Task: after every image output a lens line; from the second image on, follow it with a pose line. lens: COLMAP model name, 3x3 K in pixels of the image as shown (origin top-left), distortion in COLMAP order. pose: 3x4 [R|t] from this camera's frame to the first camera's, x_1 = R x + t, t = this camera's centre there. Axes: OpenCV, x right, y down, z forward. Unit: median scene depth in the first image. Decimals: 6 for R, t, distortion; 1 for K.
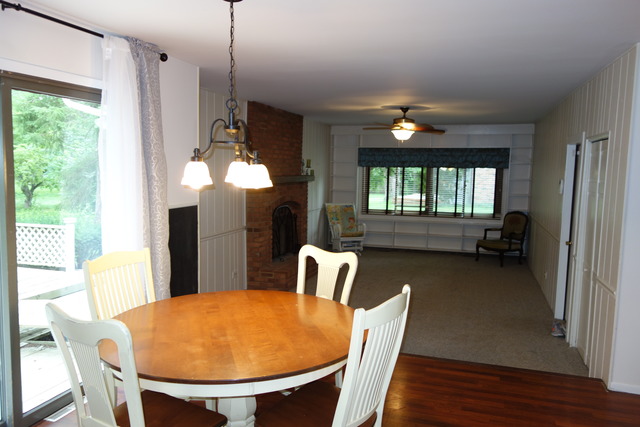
lens RADIAL K [[503.1, 0, 319.3], [0, 503.1, 213.1], [0, 0, 1]] dist [-0.007727, -0.008727]
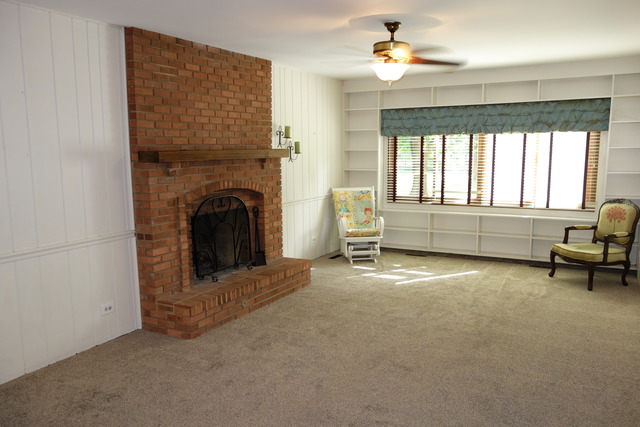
lens RADIAL K [[503.1, 0, 320.1], [0, 503.1, 213.9], [0, 0, 1]] dist [-0.007727, -0.008727]
pose [[0.978641, 0.000846, -0.205575, 0.151978], [0.008012, 0.999075, 0.042254, -0.014235], [0.205420, -0.042999, 0.977729, 0.307986]]
